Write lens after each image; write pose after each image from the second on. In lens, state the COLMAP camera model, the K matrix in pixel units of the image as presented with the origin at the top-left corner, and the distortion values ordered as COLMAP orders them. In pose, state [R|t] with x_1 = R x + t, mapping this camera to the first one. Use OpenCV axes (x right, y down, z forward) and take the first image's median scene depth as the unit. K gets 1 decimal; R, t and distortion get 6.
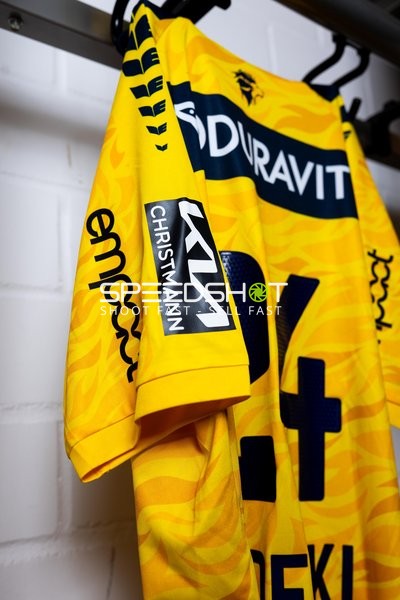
lens RADIAL K [[589.5, 0, 199.7], [0, 589.5, 299.8], [0, 0, 1]] dist [-0.008646, -0.008801]
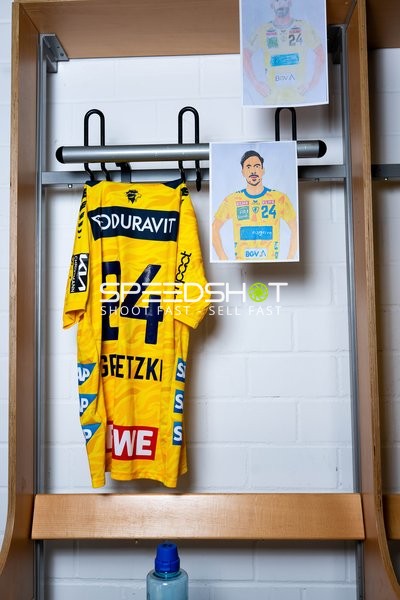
lens RADIAL K [[589.1, 0, 197.3], [0, 589.1, 301.6], [0, 0, 1]] dist [0.000974, 0.003128]
pose [[0.756417, 0.021468, -0.653737, 2.095438], [0.097768, 0.984522, 0.145455, -0.247953], [0.646742, -0.173939, 0.742611, -0.911656]]
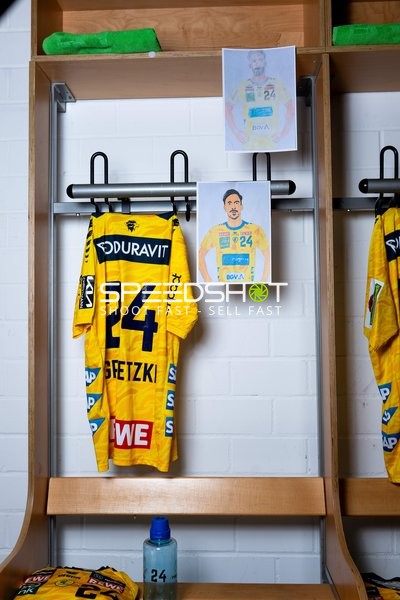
lens RADIAL K [[589.1, 0, 197.3], [0, 589.1, 301.6], [0, 0, 1]] dist [0.000974, 0.003128]
pose [[0.758185, 0.035813, -0.651055, 2.450361], [0.094815, 0.981822, 0.164423, -0.449268], [0.645109, -0.186393, 0.741008, -1.219373]]
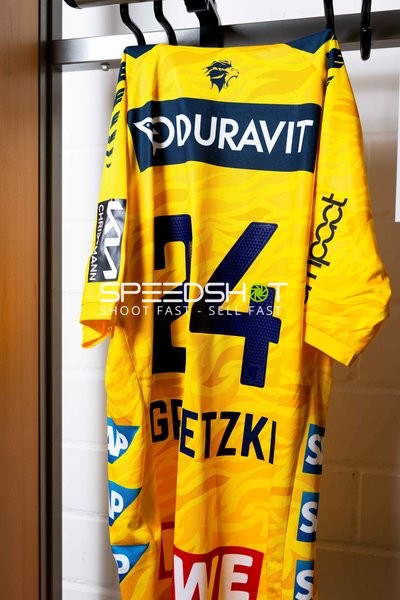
lens RADIAL K [[589.1, 0, 197.3], [0, 589.1, 301.6], [0, 0, 1]] dist [0.000974, 0.003128]
pose [[0.615828, 0.116921, -0.779157, 1.103386], [0.114231, 0.965228, 0.235129, -0.192106], [0.779556, -0.233803, 0.581059, 0.103041]]
